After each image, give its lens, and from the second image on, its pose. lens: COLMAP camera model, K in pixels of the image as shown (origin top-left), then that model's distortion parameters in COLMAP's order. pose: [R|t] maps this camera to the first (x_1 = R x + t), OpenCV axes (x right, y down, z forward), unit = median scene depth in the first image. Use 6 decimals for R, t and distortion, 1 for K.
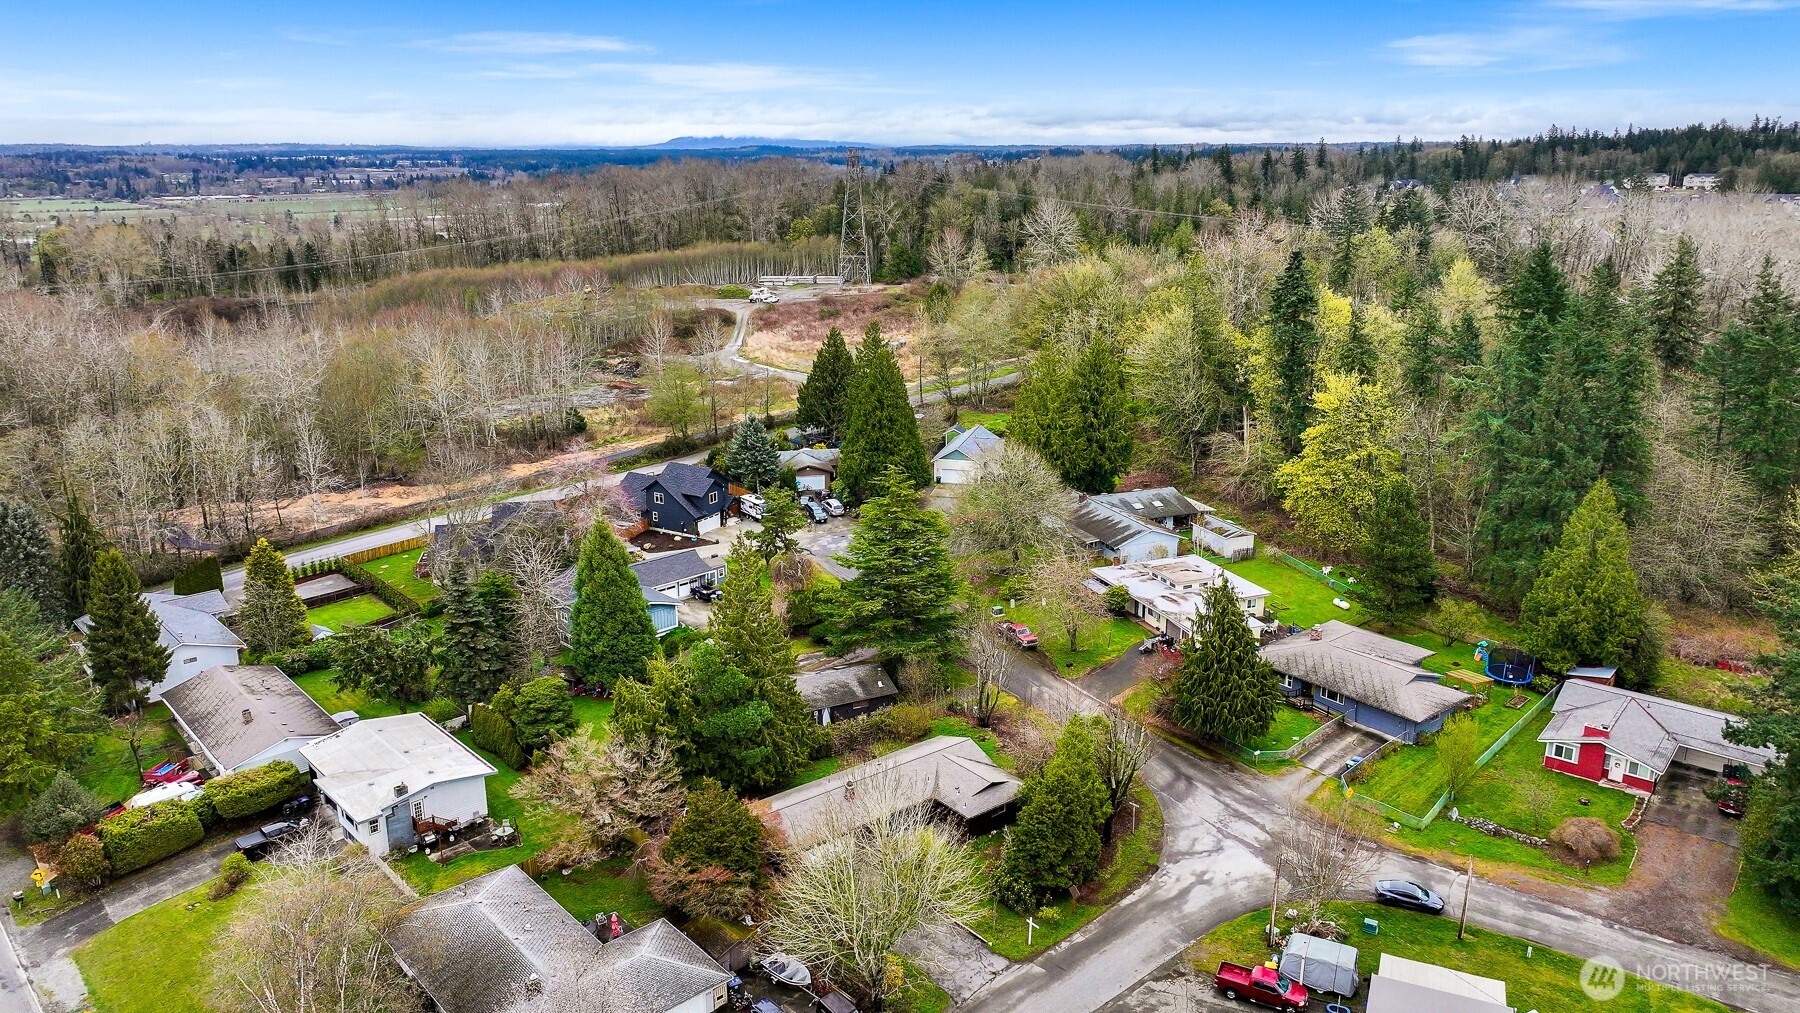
lens RADIAL K [[1258.0, 0, 900.0], [0, 1258.0, 506.5], [0, 0, 1]] dist [0.015293, 0.003156]
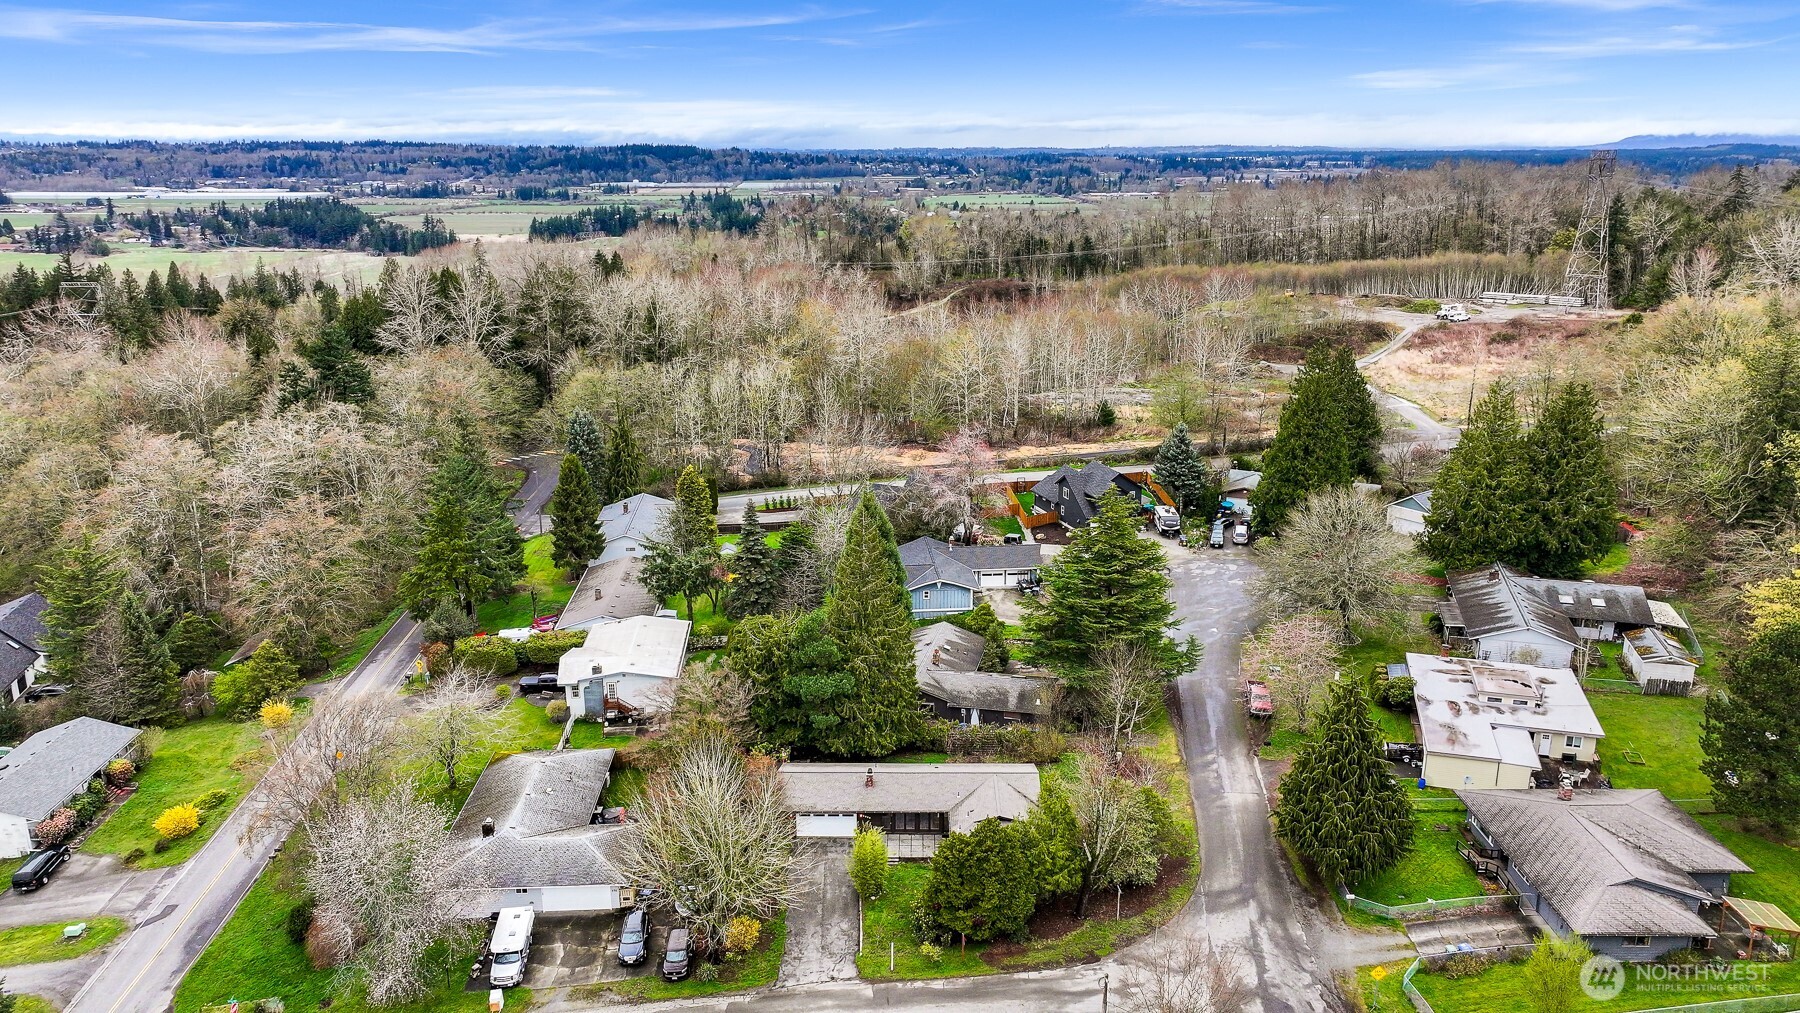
lens RADIAL K [[1258.0, 0, 900.0], [0, 1258.0, 506.5], [0, 0, 1]] dist [0.015293, 0.003156]
pose [[0.785536, 0.169890, -0.595039, 0.308969], [-0.170237, 0.983802, 0.056149, -0.030007], [0.594940, 0.057190, 0.801733, 0.099685]]
